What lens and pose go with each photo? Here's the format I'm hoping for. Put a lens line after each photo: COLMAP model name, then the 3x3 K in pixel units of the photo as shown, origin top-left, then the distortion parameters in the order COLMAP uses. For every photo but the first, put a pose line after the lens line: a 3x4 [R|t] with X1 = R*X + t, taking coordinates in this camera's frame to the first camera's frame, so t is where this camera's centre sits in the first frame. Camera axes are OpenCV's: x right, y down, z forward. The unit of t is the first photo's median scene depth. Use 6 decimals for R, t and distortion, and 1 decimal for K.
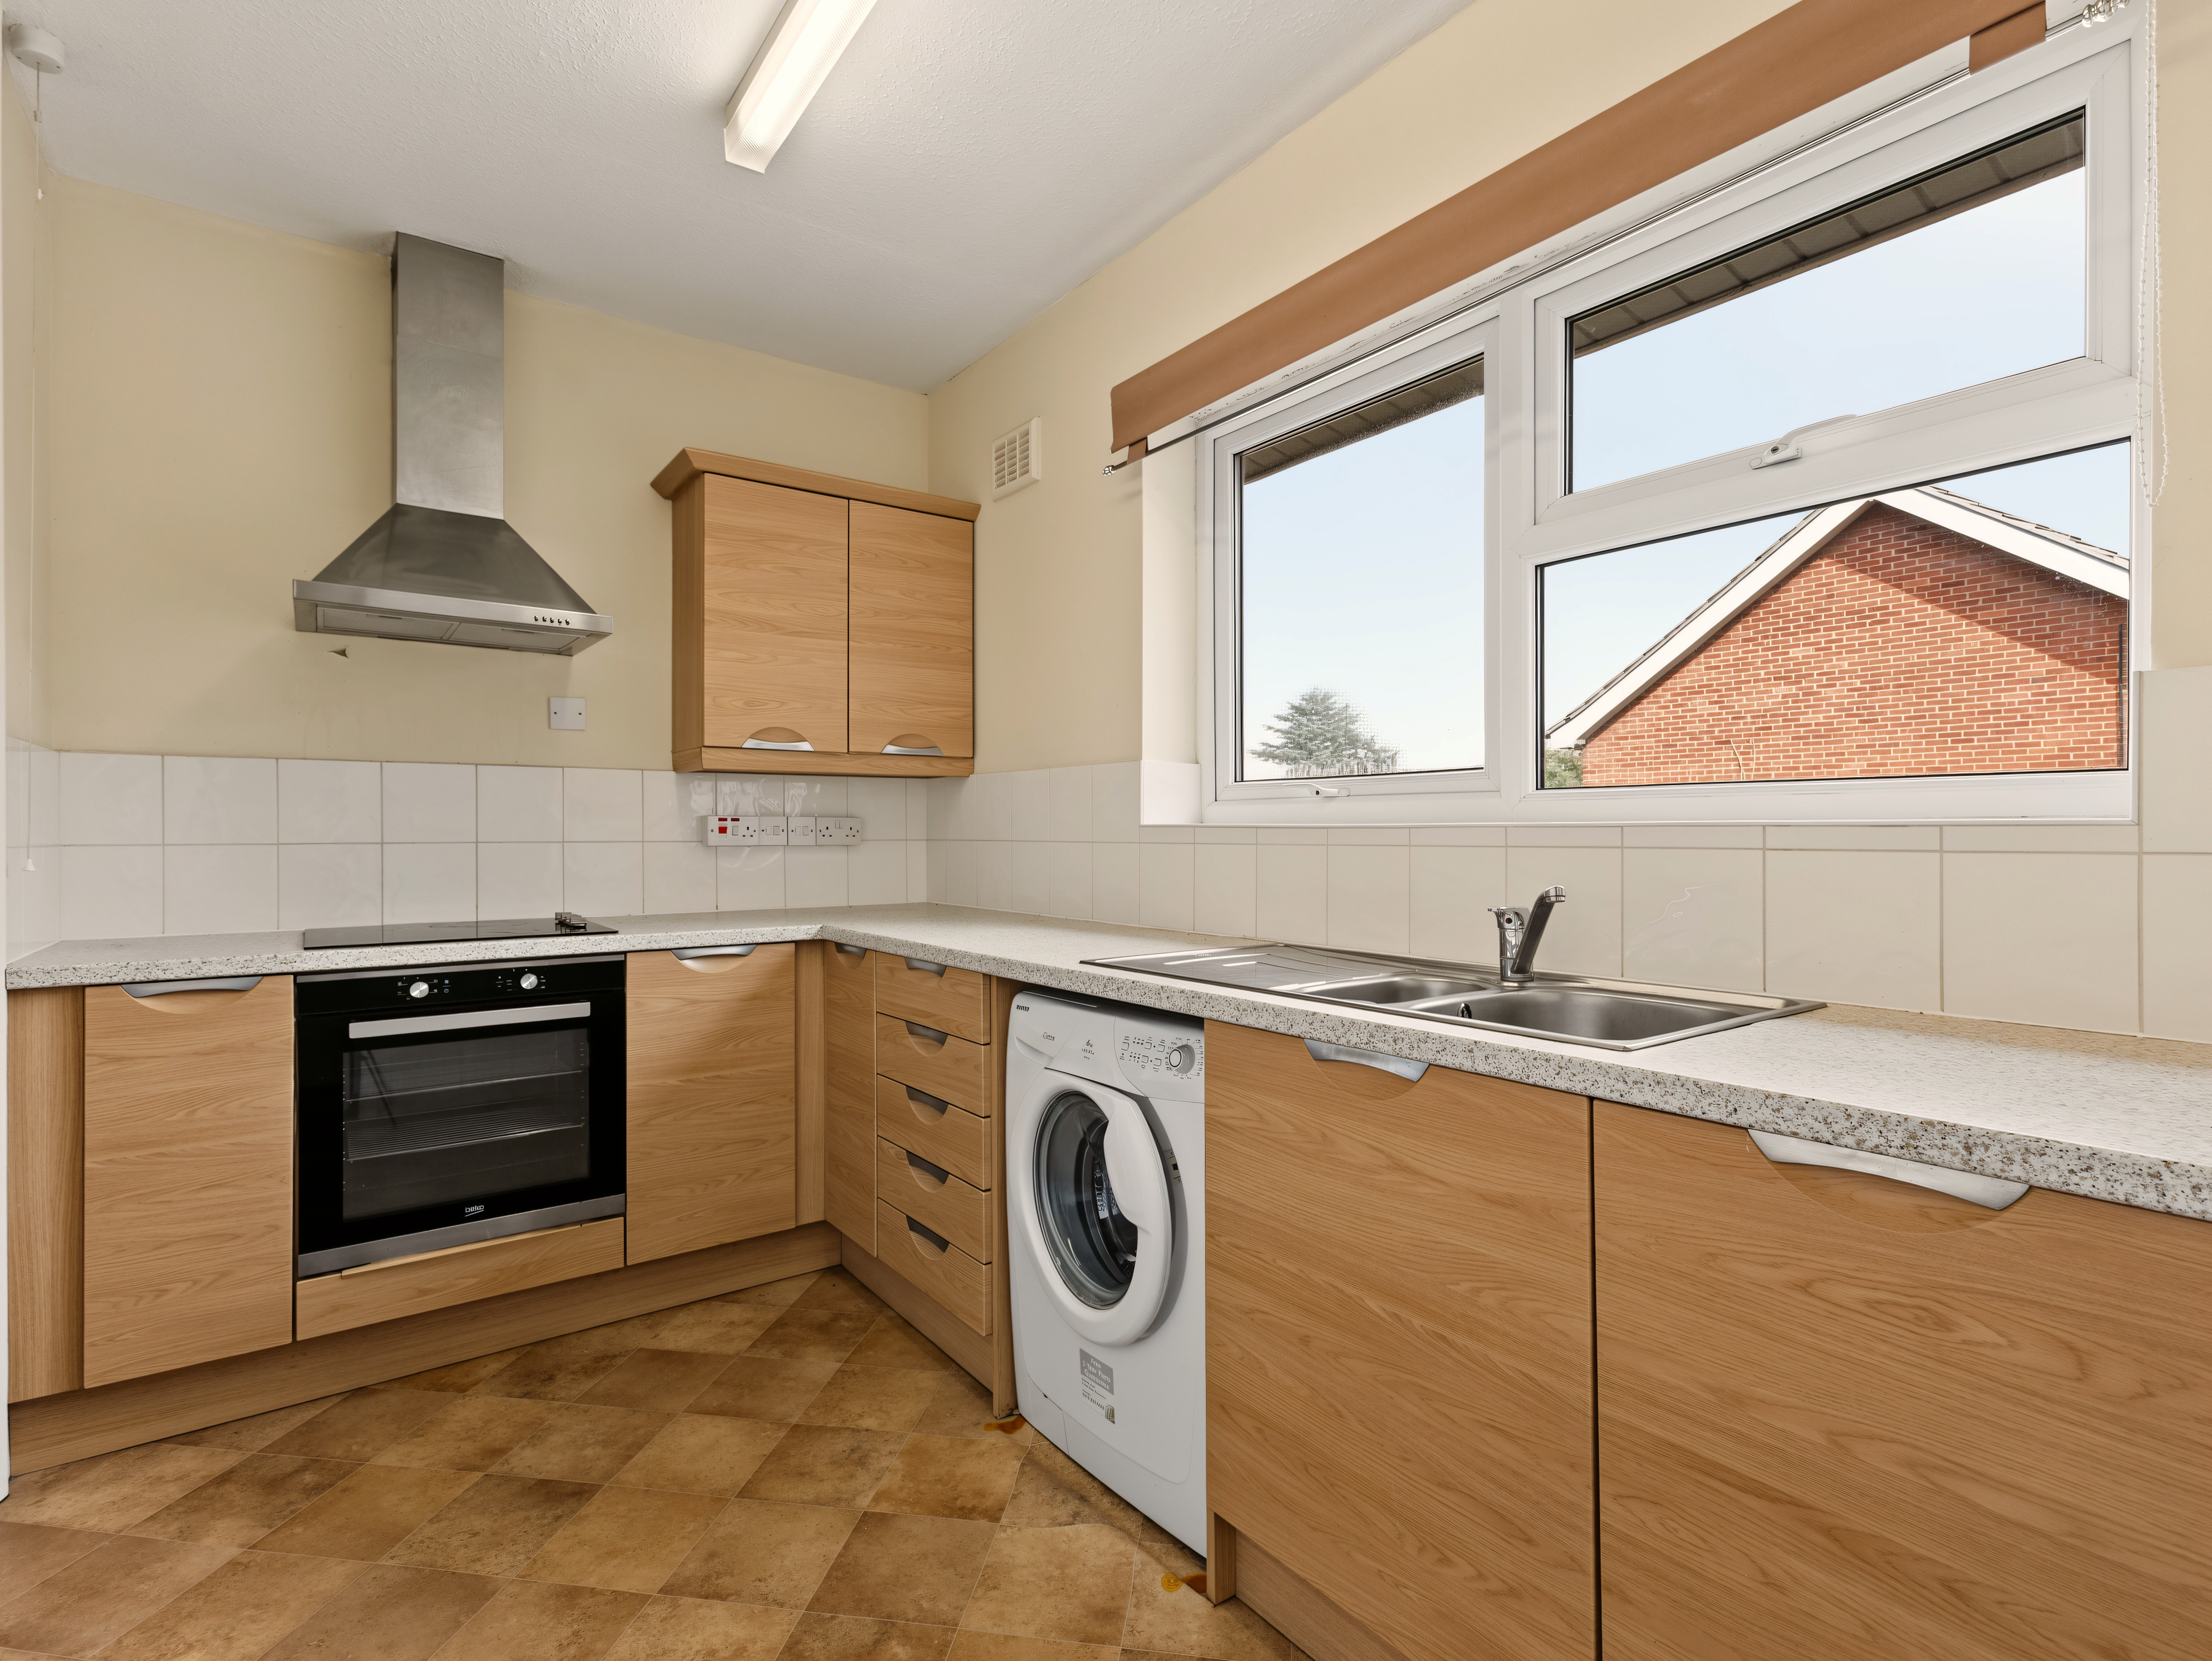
lens RADIAL K [[1082.2, 0, 1143.8], [0, 1082.2, 830.8], [0, 0, 1]] dist [0.000412, -0.001361]
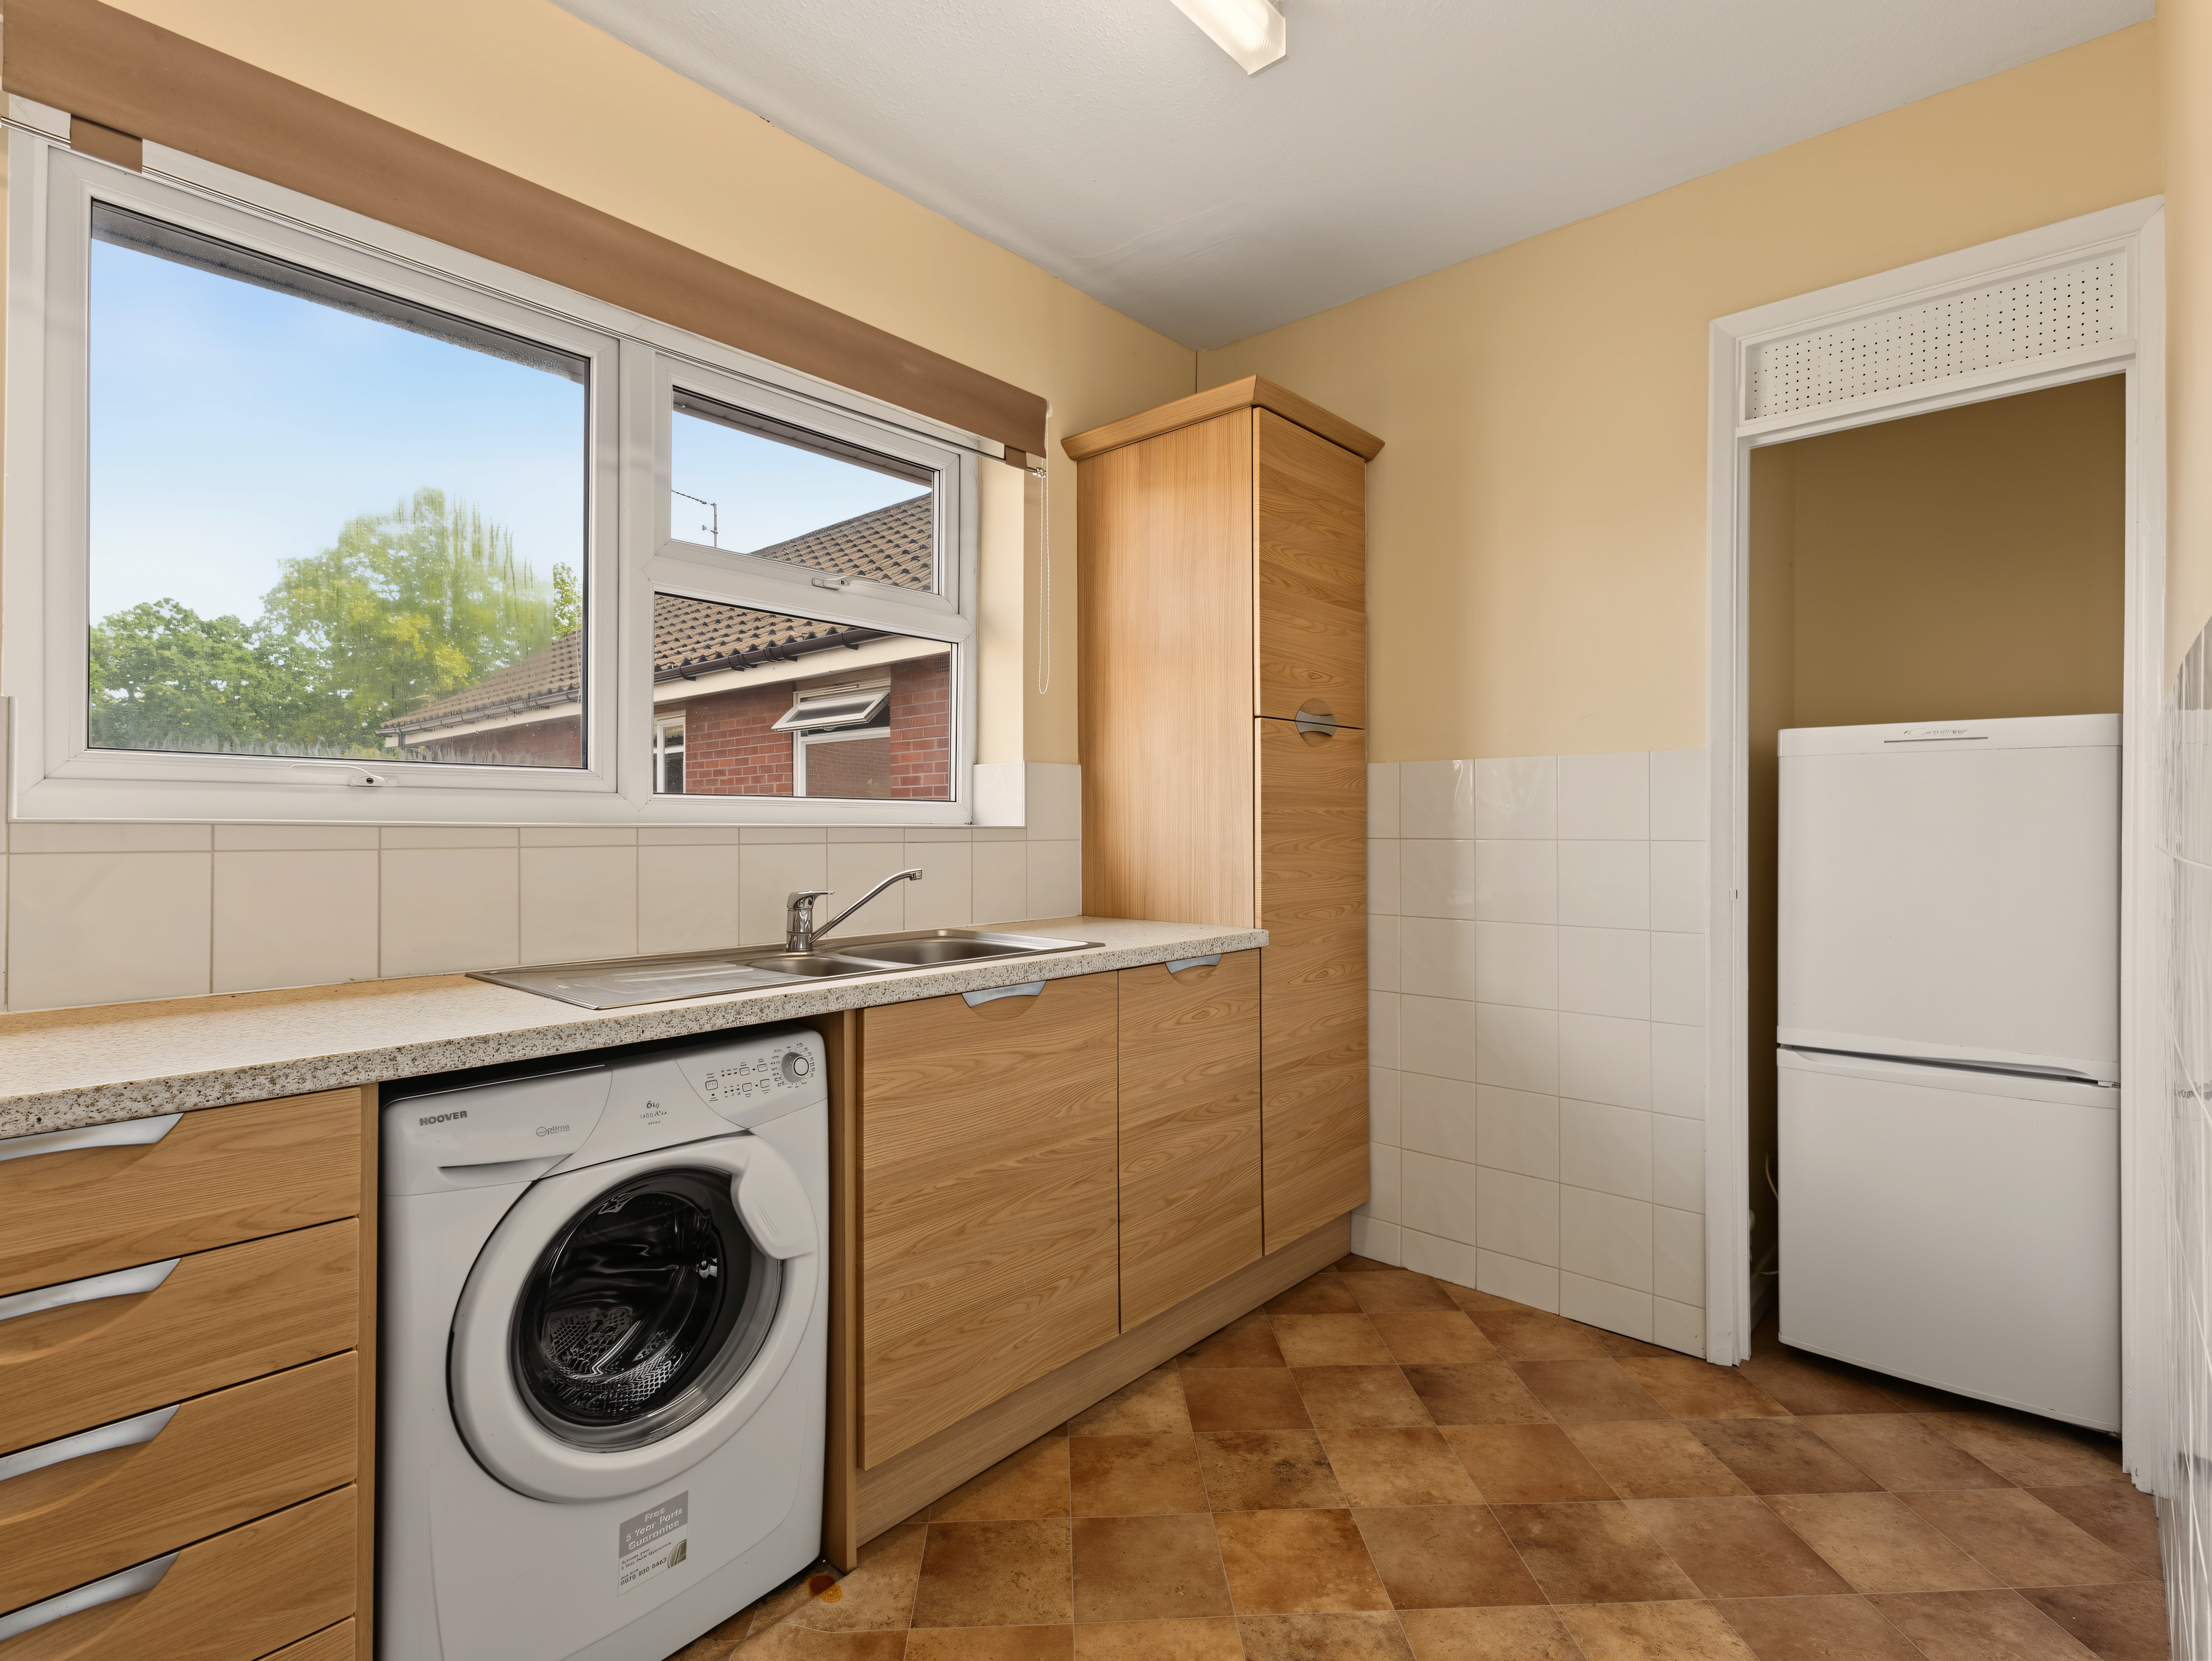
lens RADIAL K [[1070.5, 0, 1098.5], [0, 1070.5, 825.7], [0, 0, 1]] dist [0.002703, -0.000458]
pose [[-0.184342, 0.009932, 0.982812, -1.493584], [0.003232, 0.999950, -0.009499, 0.009217], [-0.982857, 0.001425, -0.184365, 1.427119]]
